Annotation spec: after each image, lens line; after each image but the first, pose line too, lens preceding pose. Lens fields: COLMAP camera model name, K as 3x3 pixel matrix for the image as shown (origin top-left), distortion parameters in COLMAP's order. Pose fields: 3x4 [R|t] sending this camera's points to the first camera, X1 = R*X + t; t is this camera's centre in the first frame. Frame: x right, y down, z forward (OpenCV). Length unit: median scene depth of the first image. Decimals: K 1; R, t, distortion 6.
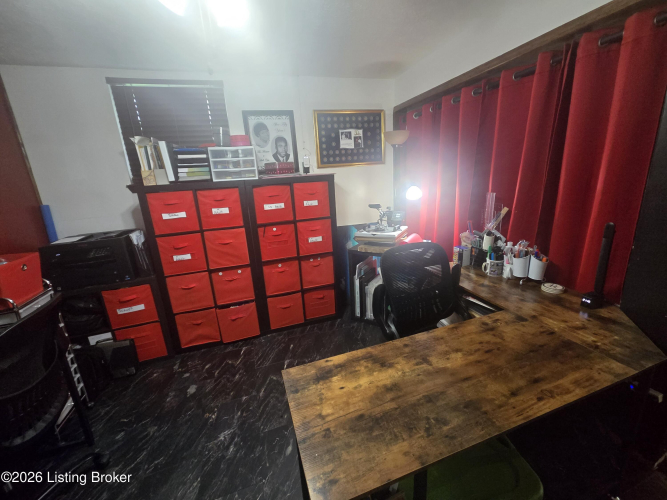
lens RADIAL K [[273.2, 0, 334.3], [0, 273.2, 242.6], [0, 0, 1]] dist [-0.001544, -0.000121]
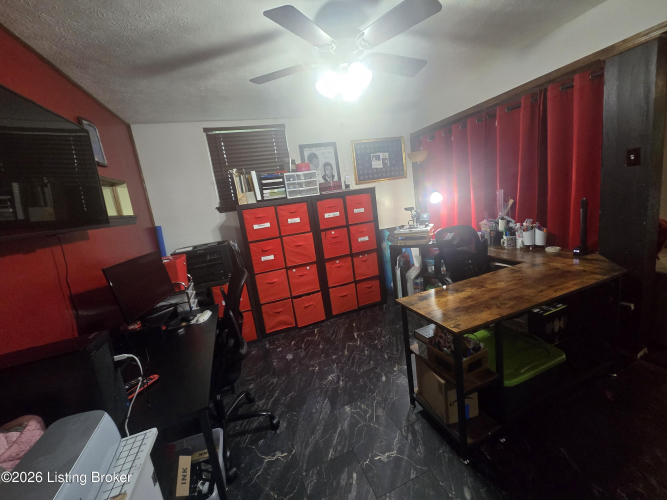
lens RADIAL K [[273.2, 0, 334.3], [0, 273.2, 242.6], [0, 0, 1]] dist [-0.001544, -0.000121]
pose [[0.996887, -0.076646, 0.018471, -0.260938], [0.077898, 0.993667, -0.080979, 0.110393], [-0.012148, 0.082166, 0.996545, -0.294165]]
